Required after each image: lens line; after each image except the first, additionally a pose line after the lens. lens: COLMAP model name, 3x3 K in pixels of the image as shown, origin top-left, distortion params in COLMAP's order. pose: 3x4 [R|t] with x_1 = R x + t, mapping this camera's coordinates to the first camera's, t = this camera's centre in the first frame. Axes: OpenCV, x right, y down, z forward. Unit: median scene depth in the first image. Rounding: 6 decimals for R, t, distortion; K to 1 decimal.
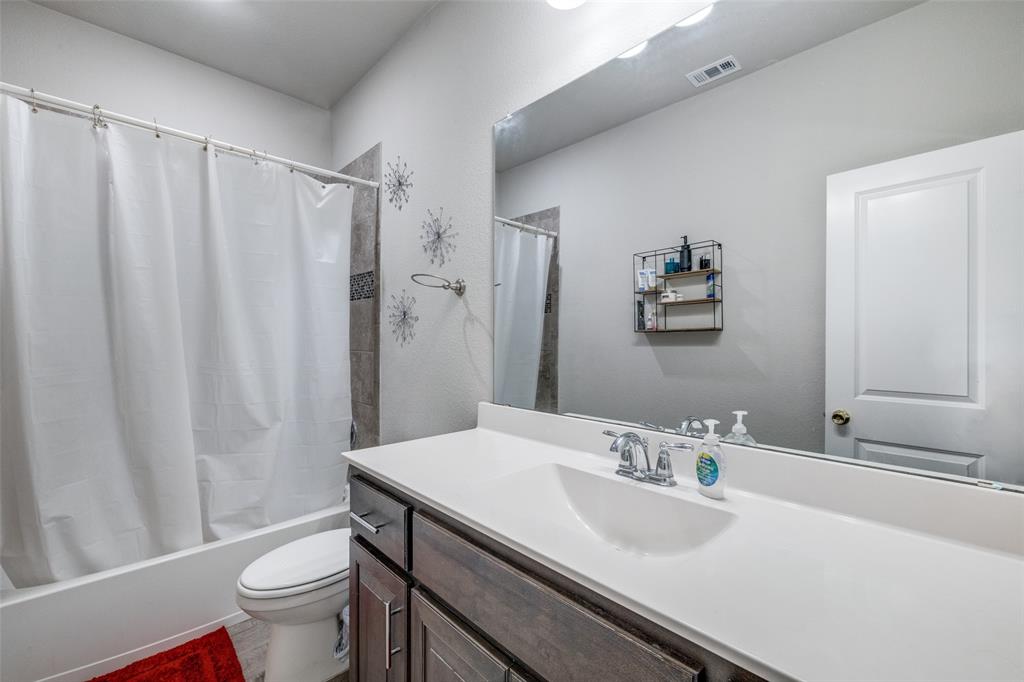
lens RADIAL K [[426.4, 0, 501.5], [0, 426.4, 343.3], [0, 0, 1]] dist [0.000263, -0.000272]
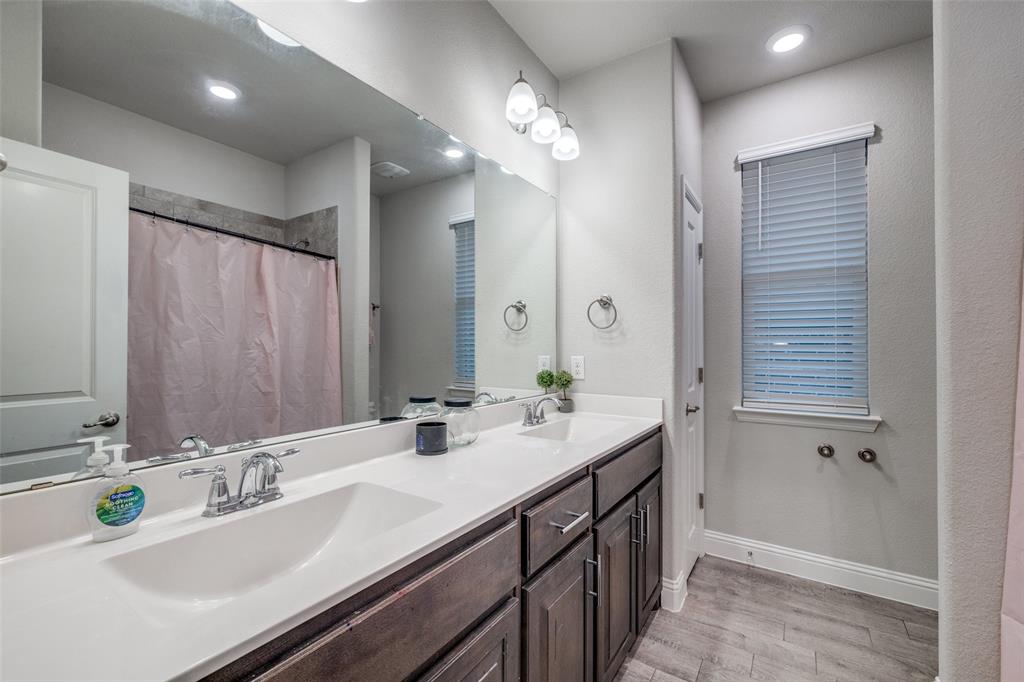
lens RADIAL K [[426.4, 0, 501.5], [0, 426.4, 343.3], [0, 0, 1]] dist [0.000263, -0.000272]
pose [[-0.204526, 0.007339, 0.978834, -0.782936], [0.001286, 0.999973, -0.007229, -0.011470], [-0.978860, -0.000220, -0.204530, 0.817766]]
